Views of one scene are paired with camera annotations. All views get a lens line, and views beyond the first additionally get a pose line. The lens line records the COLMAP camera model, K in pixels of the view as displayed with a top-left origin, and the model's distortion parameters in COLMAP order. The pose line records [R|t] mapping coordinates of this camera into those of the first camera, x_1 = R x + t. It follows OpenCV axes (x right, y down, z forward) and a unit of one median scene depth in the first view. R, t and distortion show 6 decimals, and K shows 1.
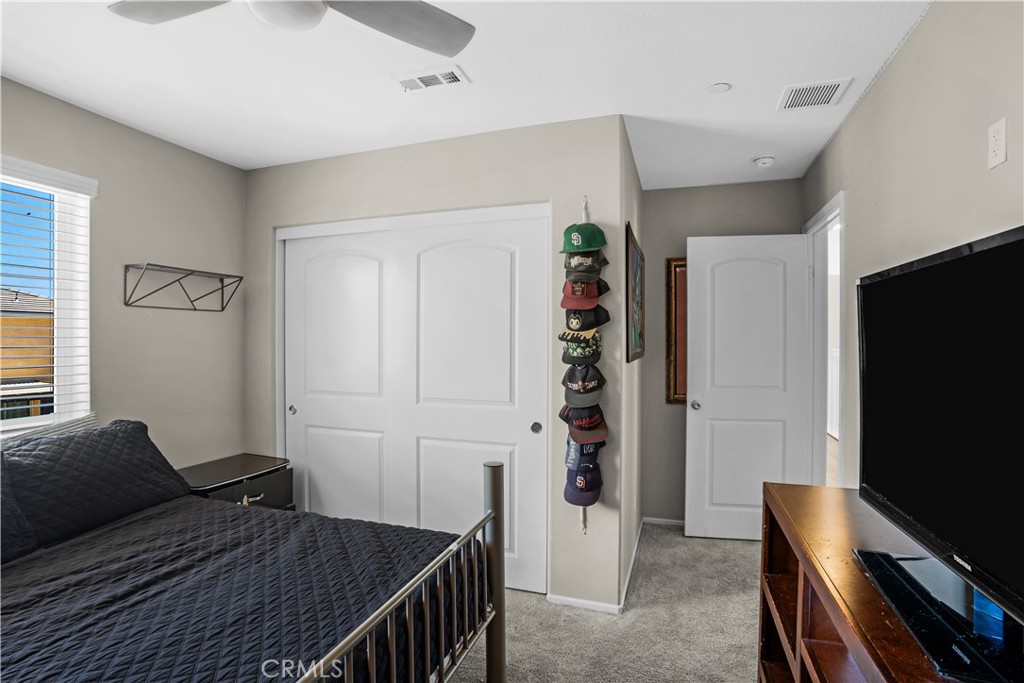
lens RADIAL K [[497.0, 0, 511.2], [0, 497.0, 344.2], [0, 0, 1]] dist [-0.057403, 0.009015]
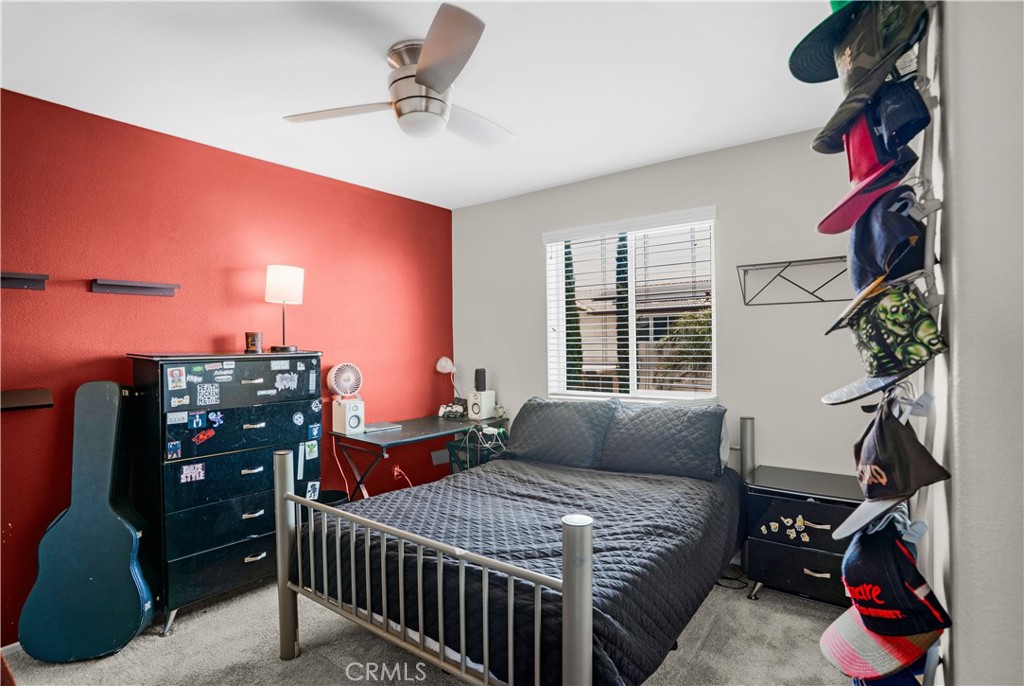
lens RADIAL K [[521.8, 0, 517.2], [0, 521.8, 342.7], [0, 0, 1]] dist [-0.001528, -0.000042]
pose [[-0.328763, 0.010817, -0.944351, 0.737608], [0.018445, 0.999817, 0.005031, -0.013951], [0.944232, -0.015764, -0.328902, 1.283052]]
